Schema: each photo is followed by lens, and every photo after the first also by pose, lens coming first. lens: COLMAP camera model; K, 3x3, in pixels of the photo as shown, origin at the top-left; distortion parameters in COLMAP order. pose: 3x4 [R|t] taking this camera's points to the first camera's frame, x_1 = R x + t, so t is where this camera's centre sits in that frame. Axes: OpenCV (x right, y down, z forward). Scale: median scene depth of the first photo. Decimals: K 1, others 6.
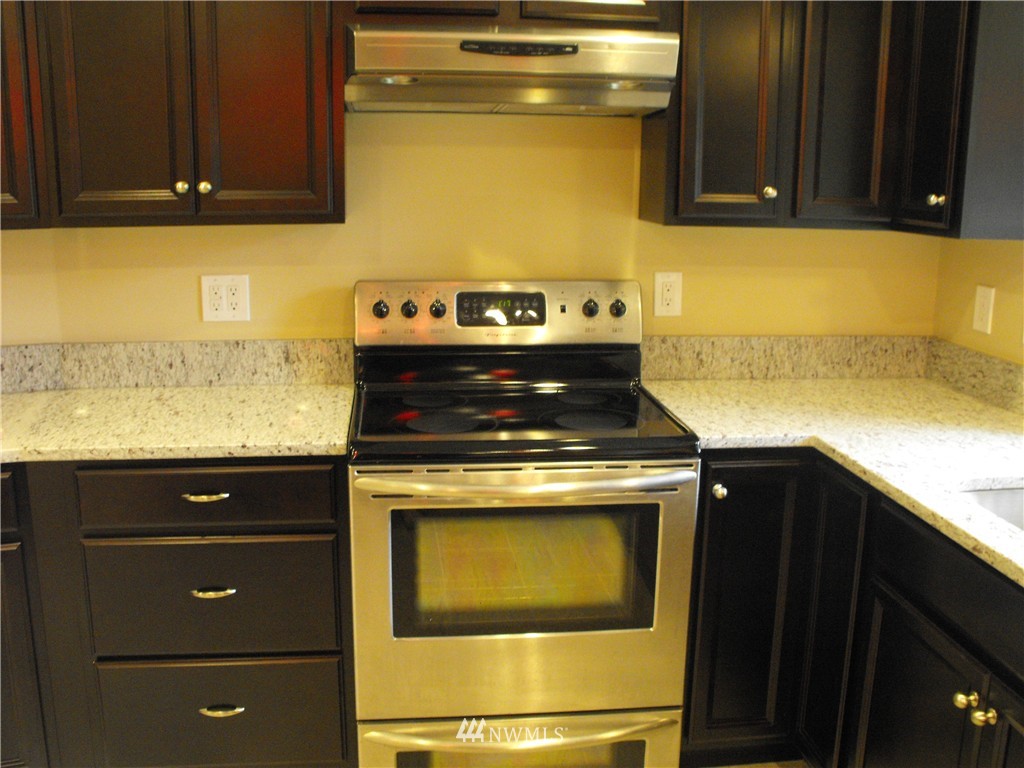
lens RADIAL K [[1011.3, 0, 511.7], [0, 1011.3, 397.0], [0, 0, 1]] dist [-0.215156, 0.215622]
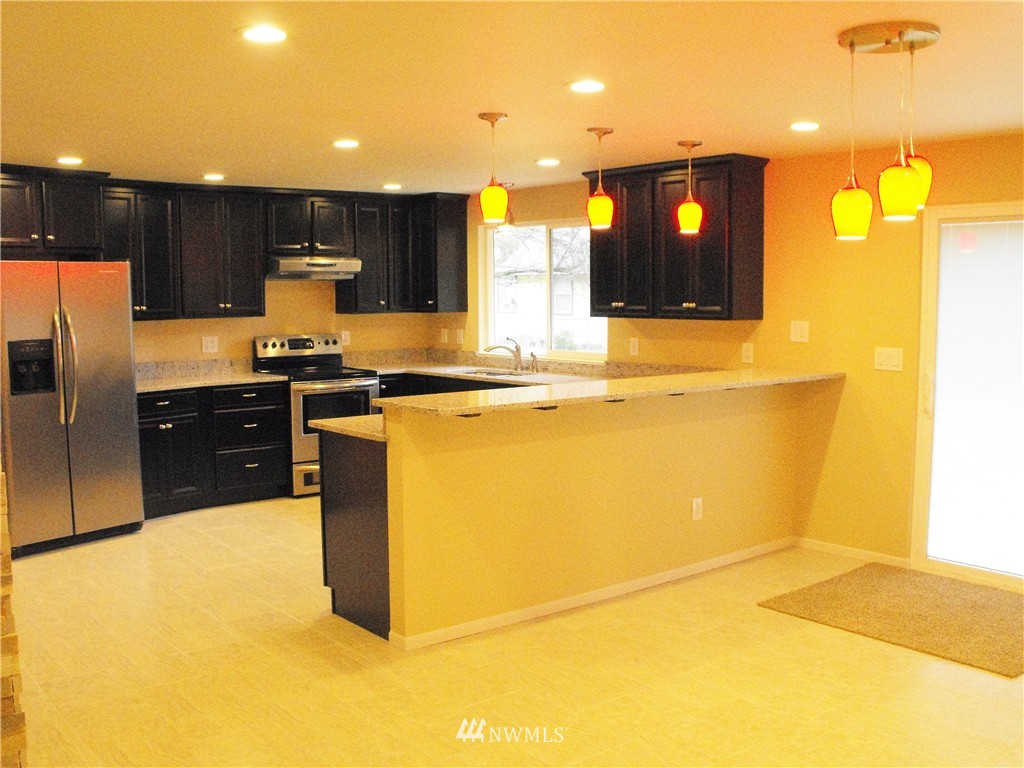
lens RADIAL K [[1011.3, 0, 511.7], [0, 1011.3, 397.0], [0, 0, 1]] dist [-0.215156, 0.215622]
pose [[0.845684, -0.070684, 0.528982, -1.095571], [0.131870, 0.988131, -0.078783, 0.398724], [-0.517134, 0.136383, 0.844968, -1.892453]]
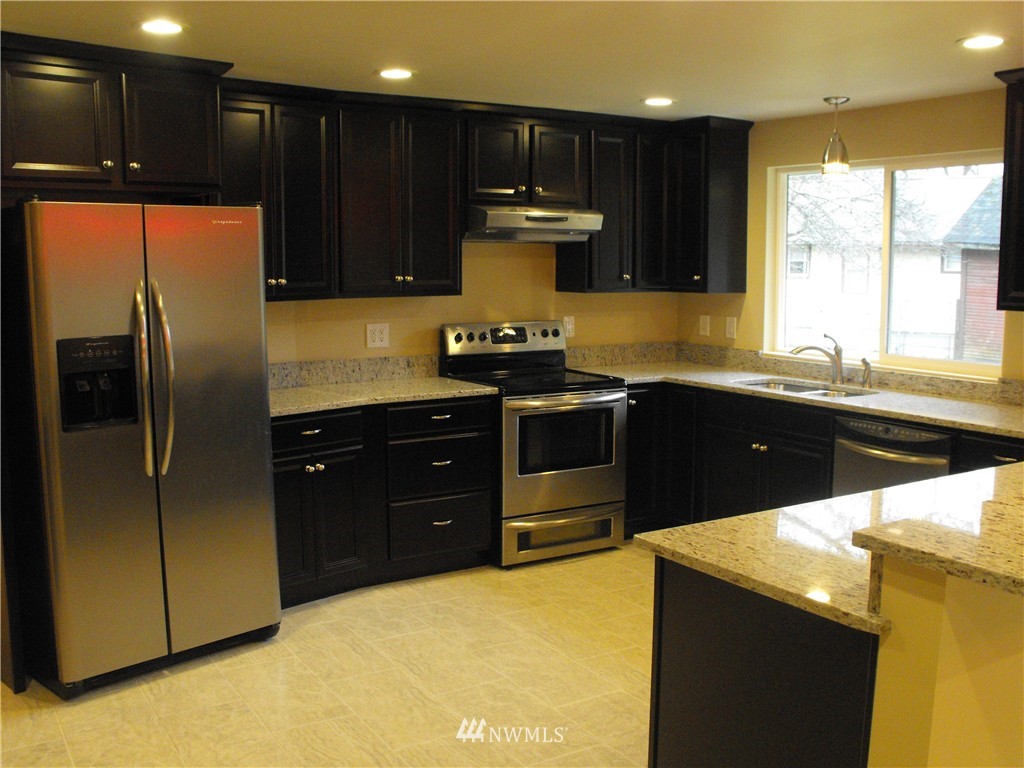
lens RADIAL K [[1011.3, 0, 511.7], [0, 1011.3, 397.0], [0, 0, 1]] dist [-0.215156, 0.215622]
pose [[0.905762, -0.066507, 0.418536, -0.894832], [0.101886, 0.992816, -0.062731, 0.172931], [-0.411357, 0.099463, 0.906031, -0.895741]]
